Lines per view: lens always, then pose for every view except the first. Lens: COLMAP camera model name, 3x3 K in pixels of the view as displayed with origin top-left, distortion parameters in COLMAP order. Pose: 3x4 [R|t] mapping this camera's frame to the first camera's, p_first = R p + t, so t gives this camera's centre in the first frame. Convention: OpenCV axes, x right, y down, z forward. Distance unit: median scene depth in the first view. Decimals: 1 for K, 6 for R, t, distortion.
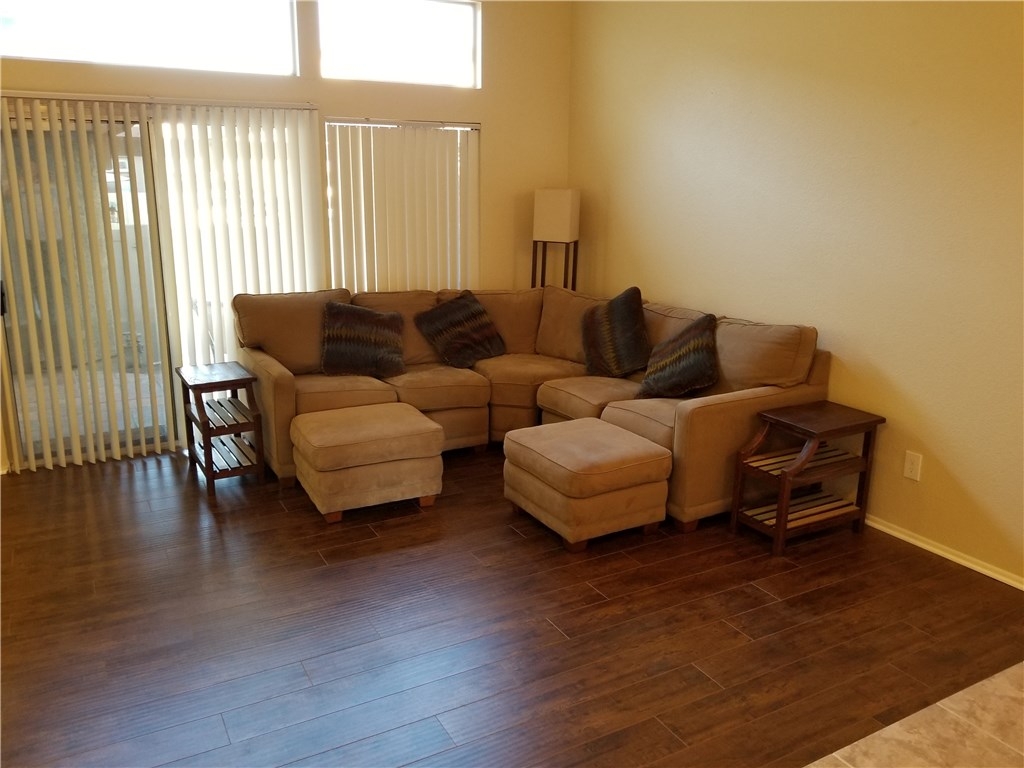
lens RADIAL K [[808.1, 0, 505.8], [0, 808.1, 369.3], [0, 0, 1]] dist [0.006036, -0.026373]
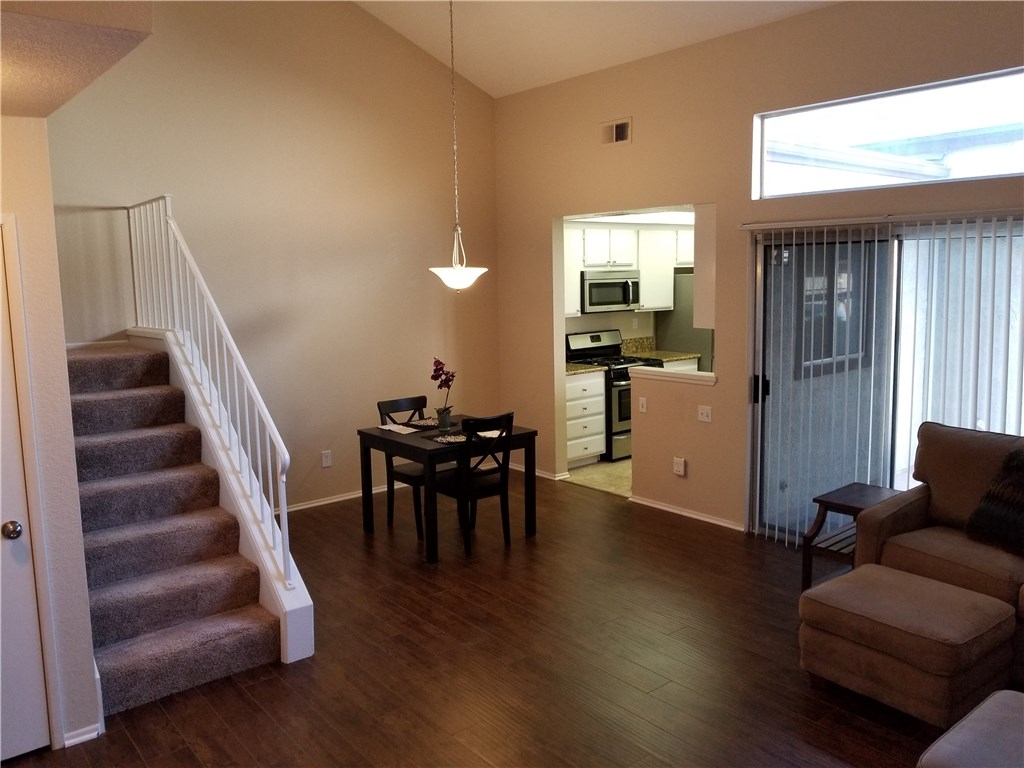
lens RADIAL K [[808.1, 0, 505.8], [0, 808.1, 369.3], [0, 0, 1]] dist [0.006036, -0.026373]
pose [[0.184880, 0.114539, -0.976064, 0.445152], [-0.202339, 0.976343, 0.076246, -0.120939], [0.961706, 0.183399, 0.203682, 0.343022]]
